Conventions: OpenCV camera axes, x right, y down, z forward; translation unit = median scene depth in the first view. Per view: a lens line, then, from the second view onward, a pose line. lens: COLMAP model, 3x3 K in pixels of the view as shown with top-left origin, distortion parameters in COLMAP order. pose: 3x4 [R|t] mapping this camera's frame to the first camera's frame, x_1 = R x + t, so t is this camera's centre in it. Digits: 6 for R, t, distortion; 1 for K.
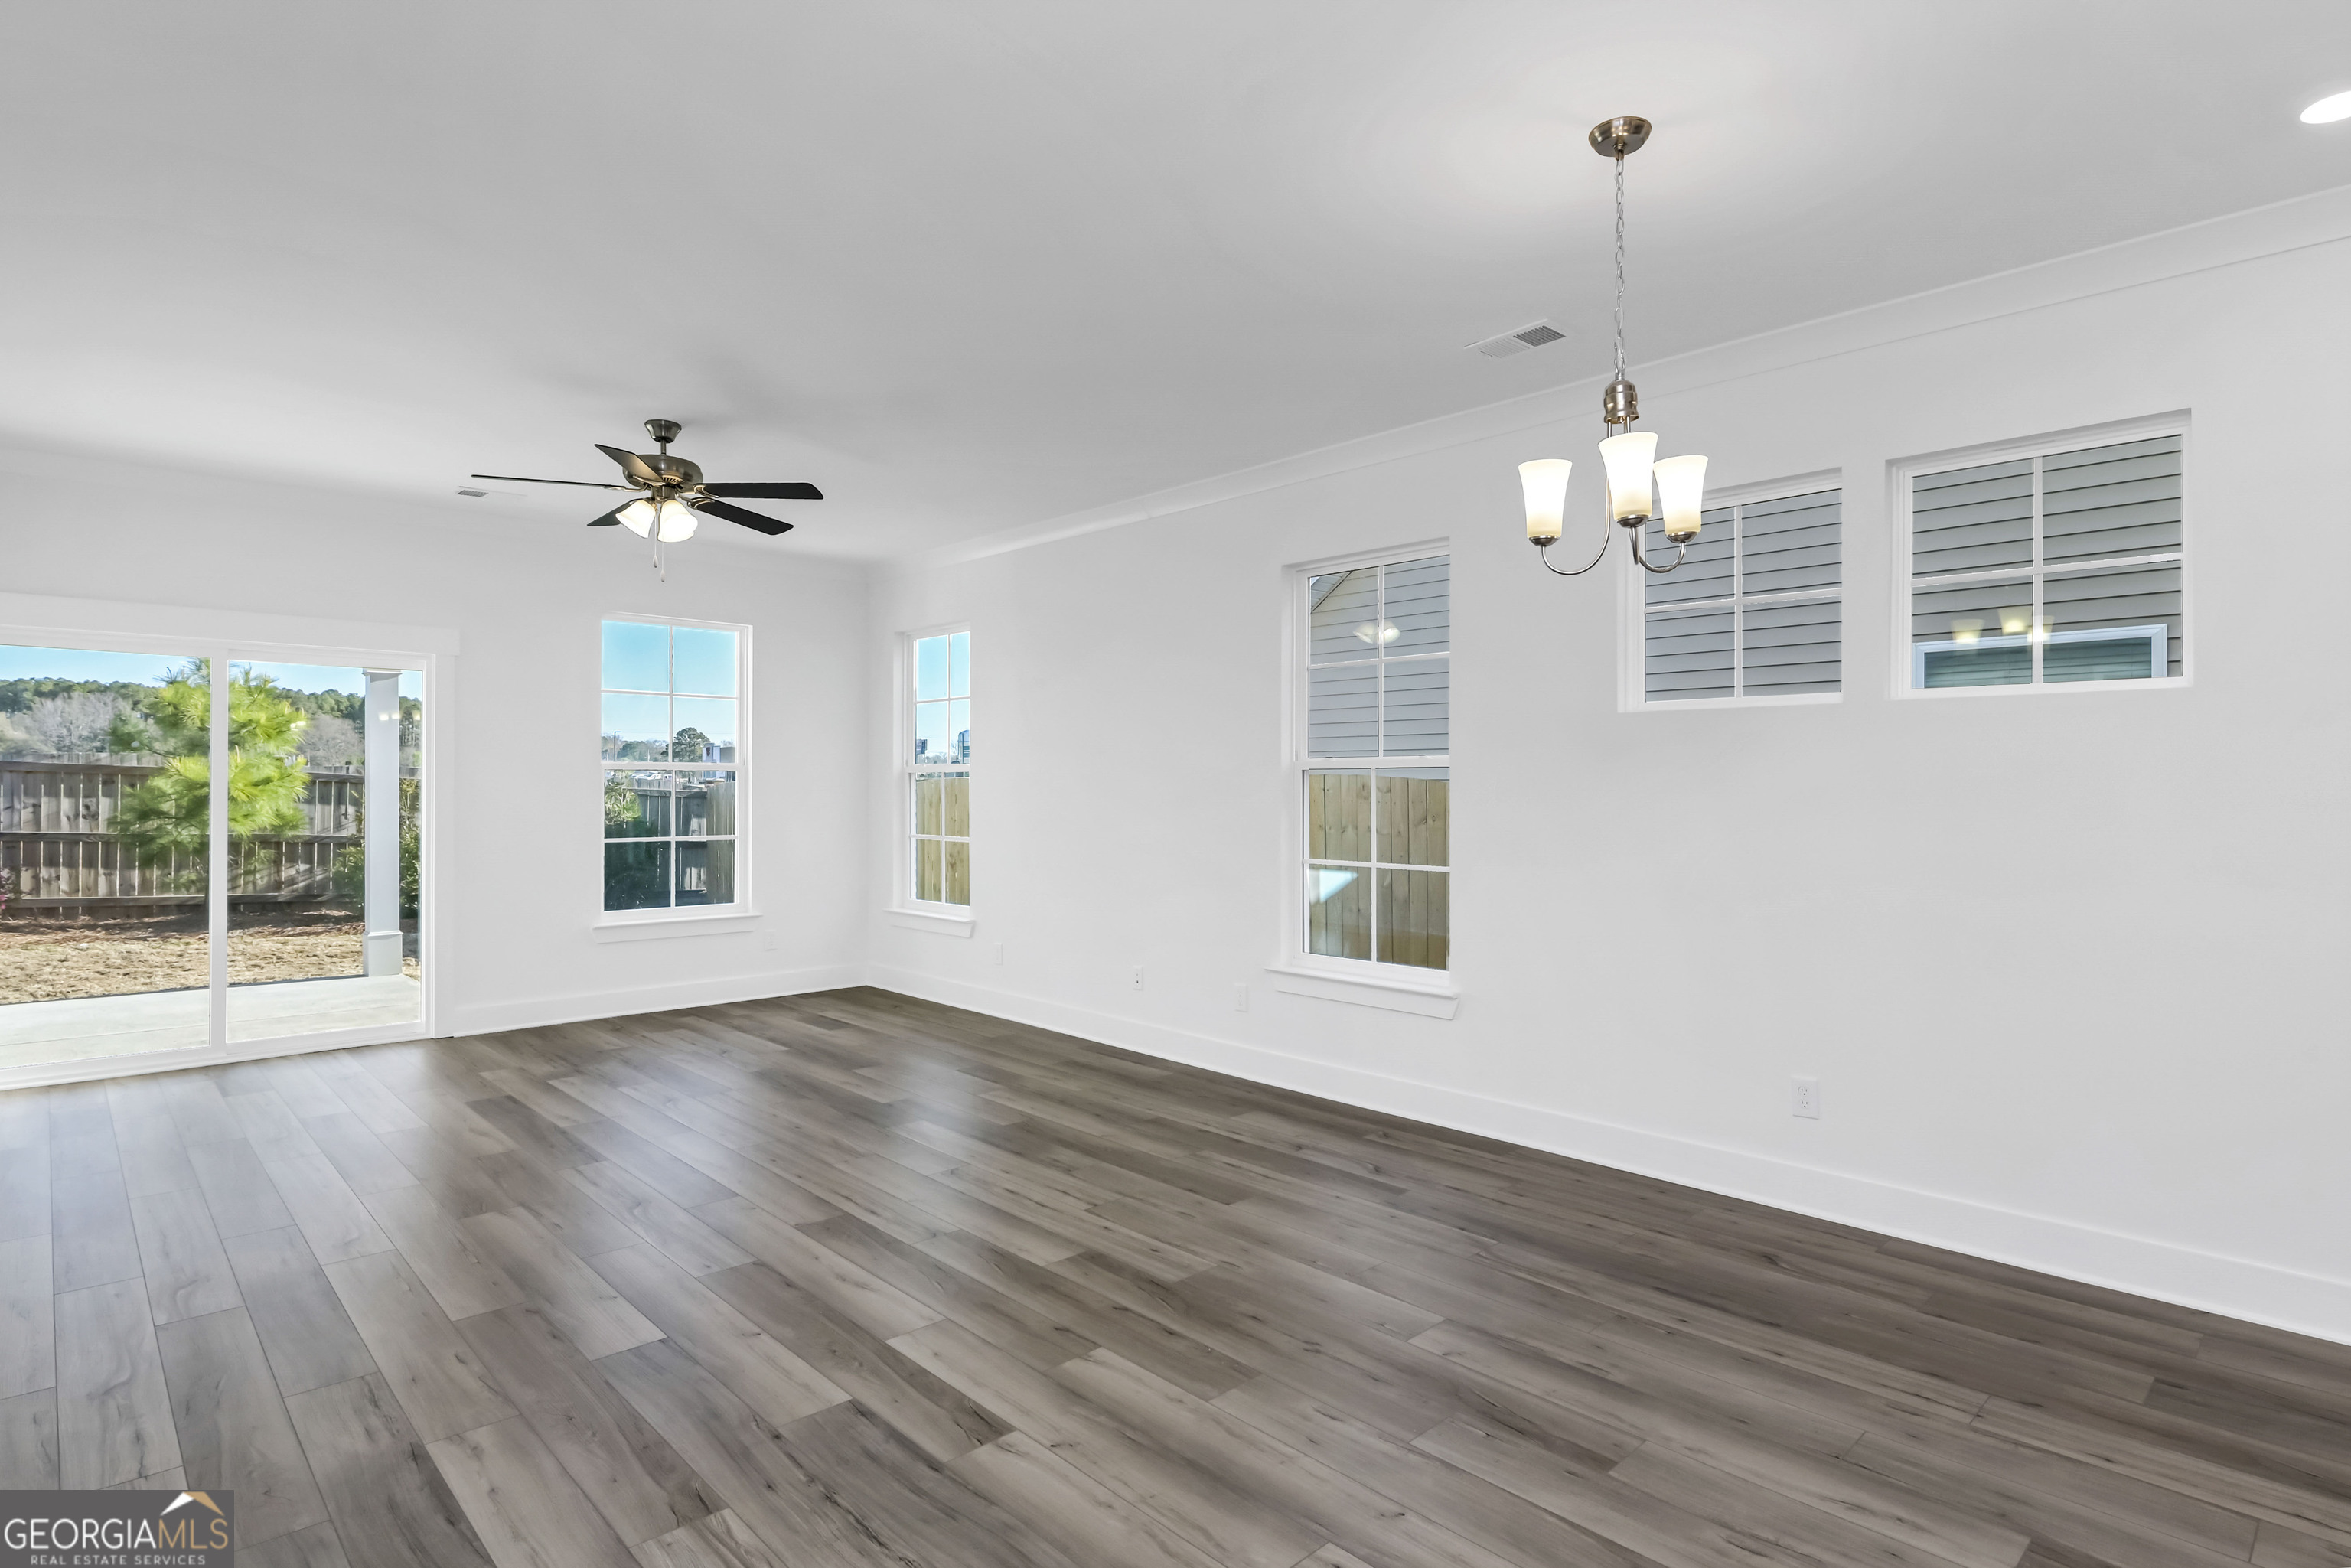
lens RADIAL K [[1194.7, 0, 1173.6], [0, 1194.7, 788.3], [0, 0, 1]] dist [0.003754, -0.012480]
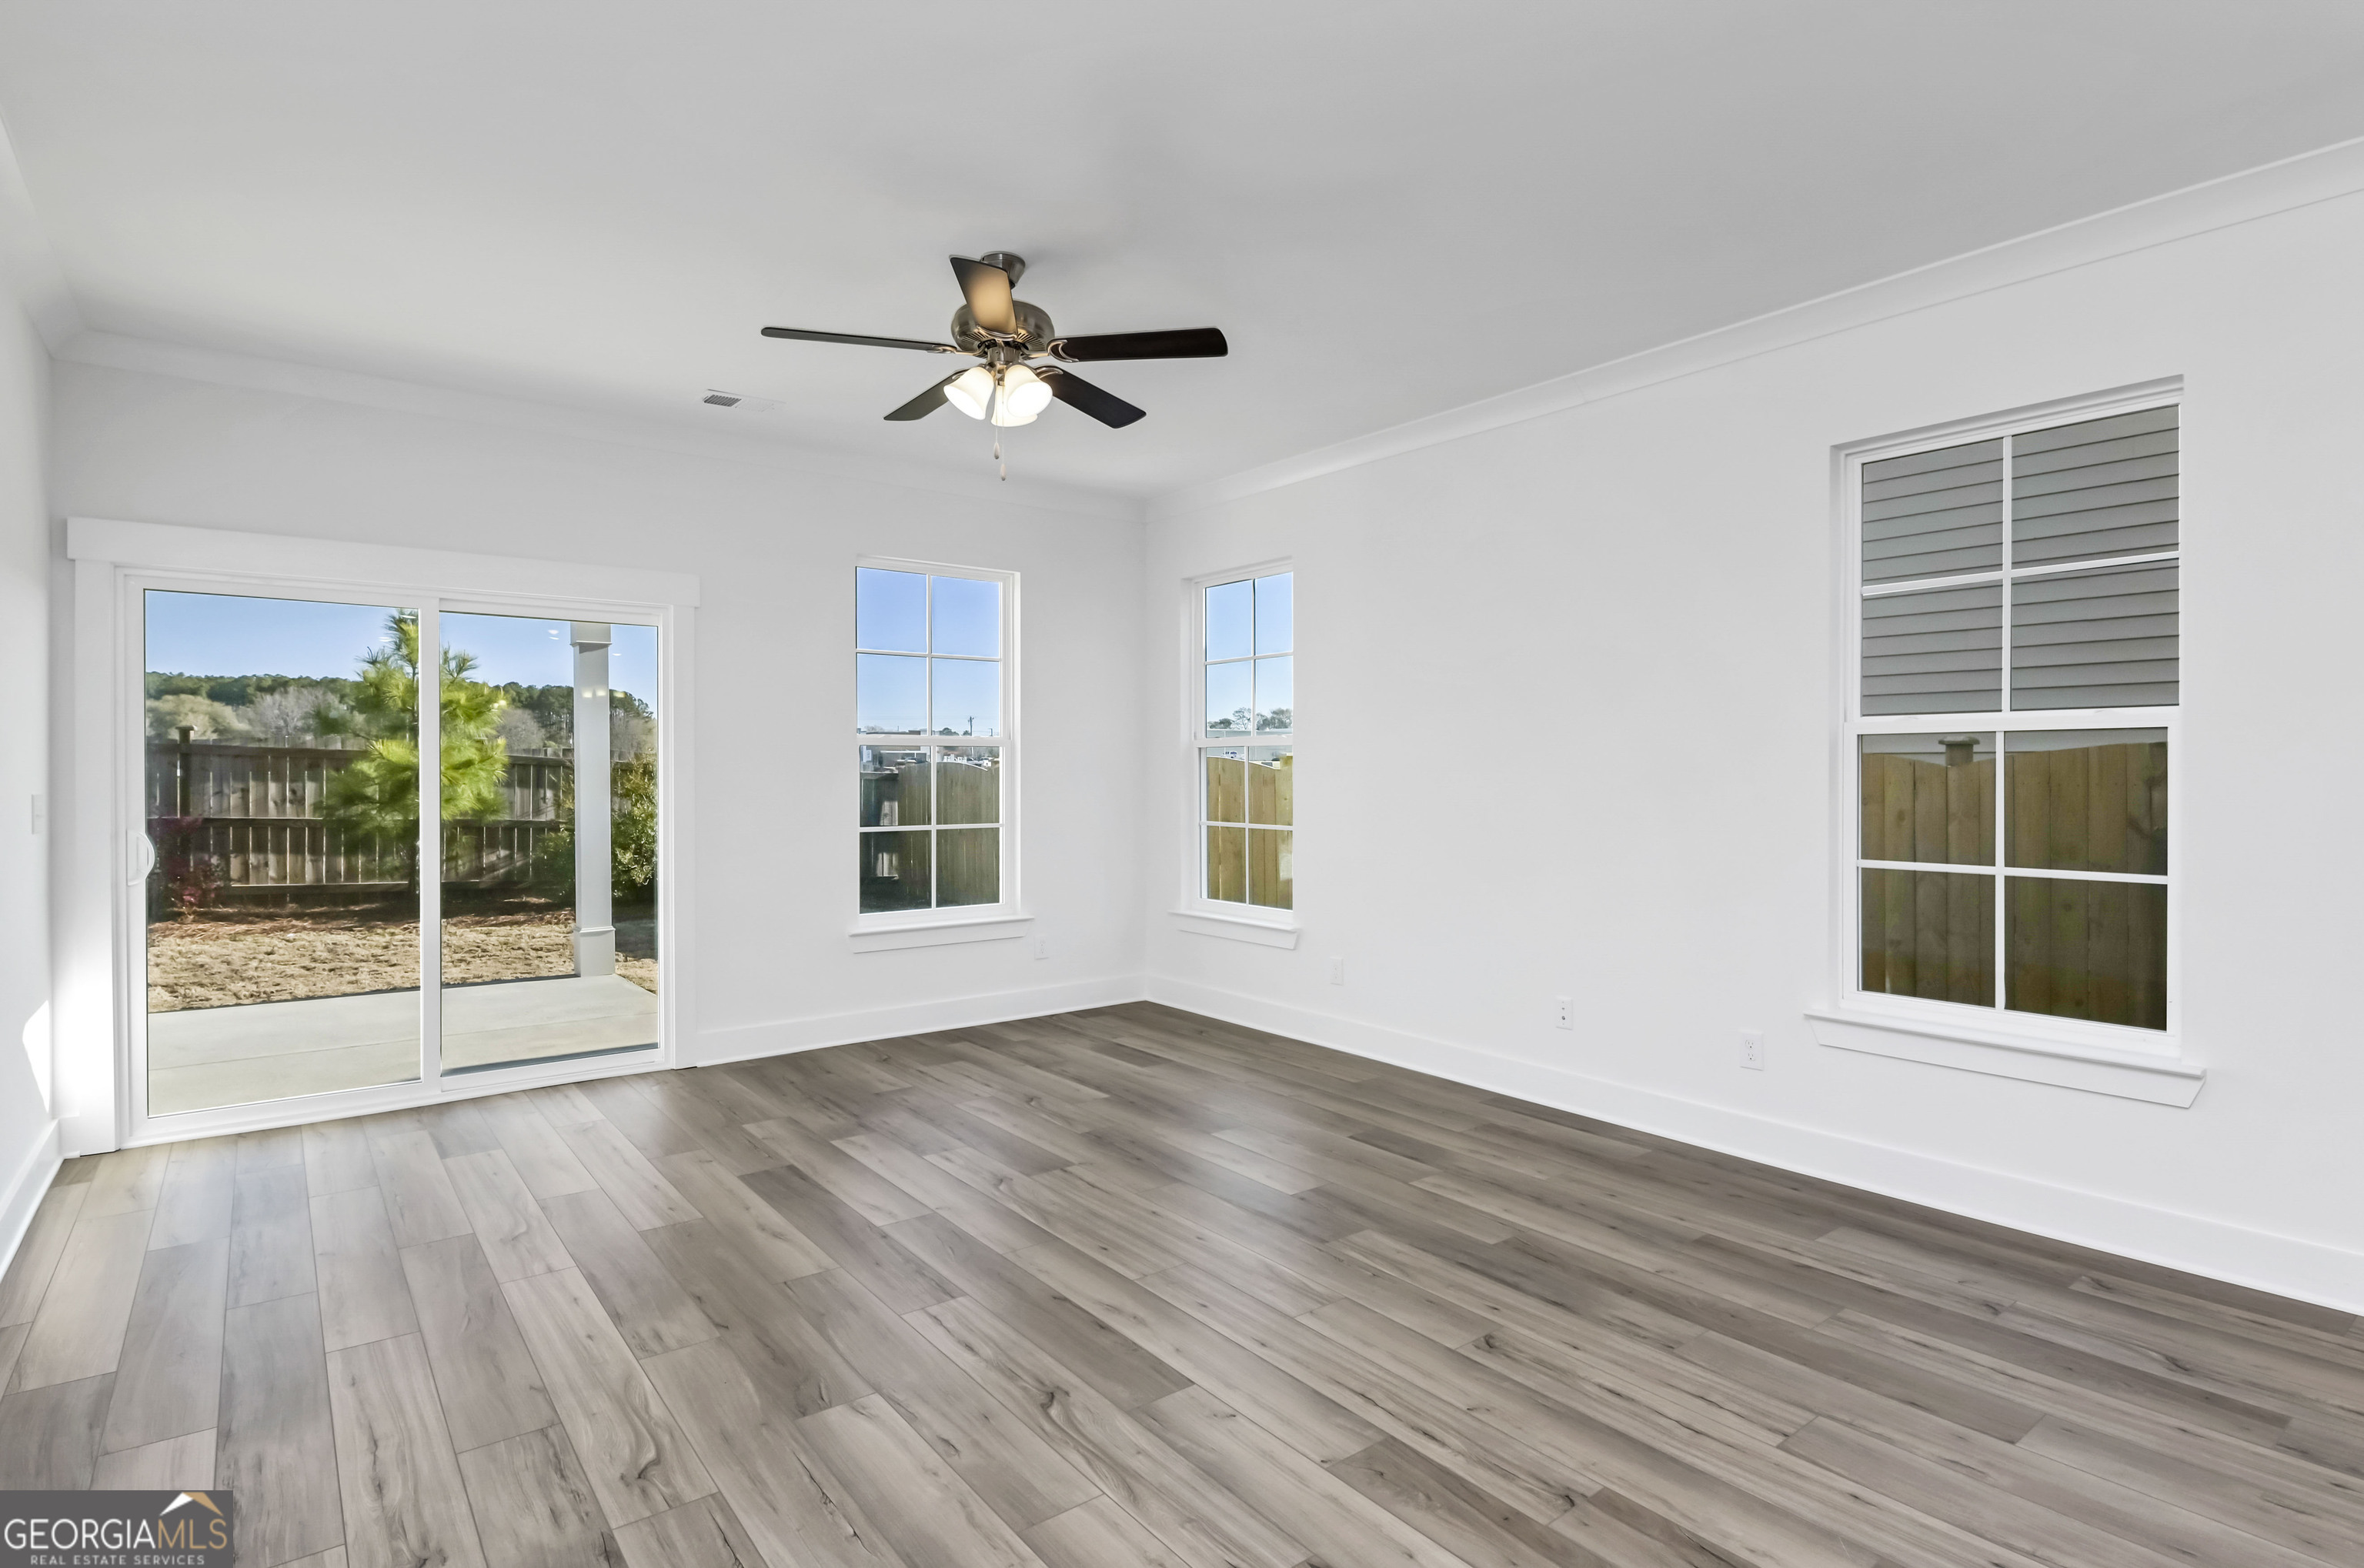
lens RADIAL K [[1183.6, 0, 1182.0], [0, 1183.6, 784.0], [0, 0, 1]] dist [0.005487, -0.012833]
pose [[0.994897, -0.003561, -0.100831, -0.146365], [0.004754, 0.999921, 0.011593, 0.002710], [0.100782, -0.012013, 0.994836, 0.173054]]
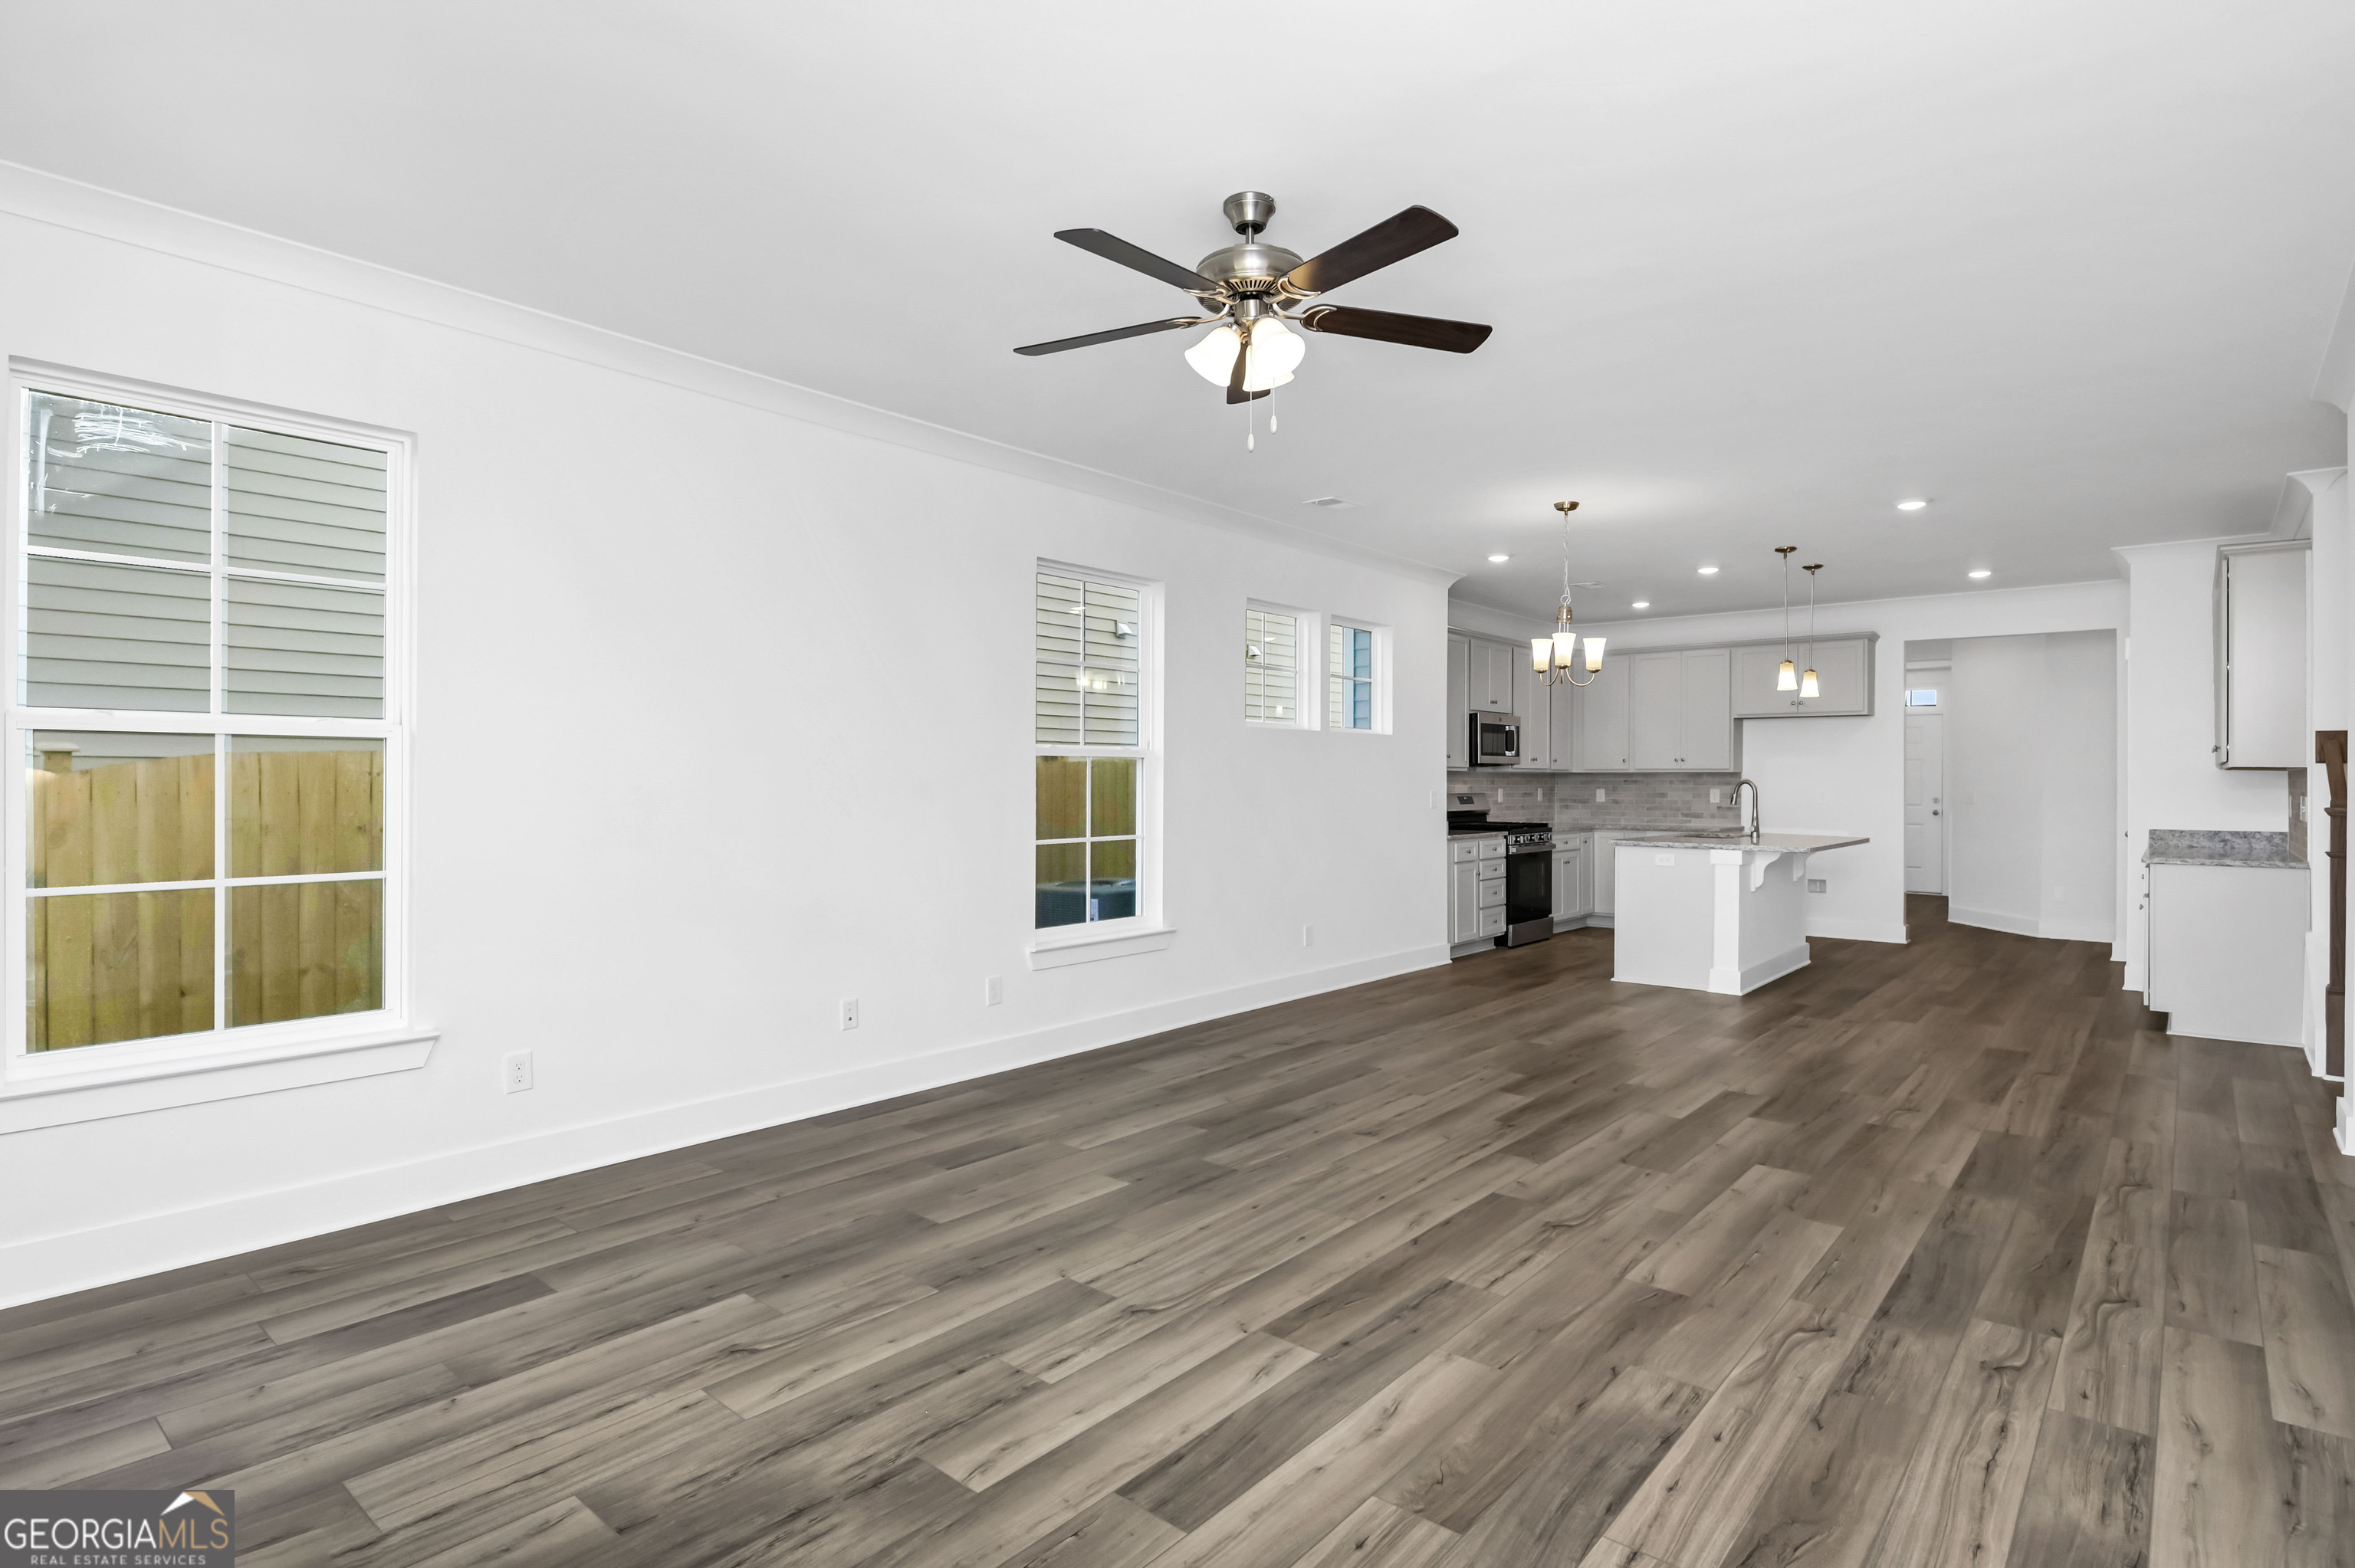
lens RADIAL K [[1196.6, 0, 1175.6], [0, 1196.6, 788.3], [0, 0, 1]] dist [0.003754, -0.012480]
pose [[-0.103732, -0.012568, 0.994526, -0.627202], [-0.002999, 0.999920, 0.012323, 0.000063], [-0.994601, -0.001705, -0.103761, 0.654856]]
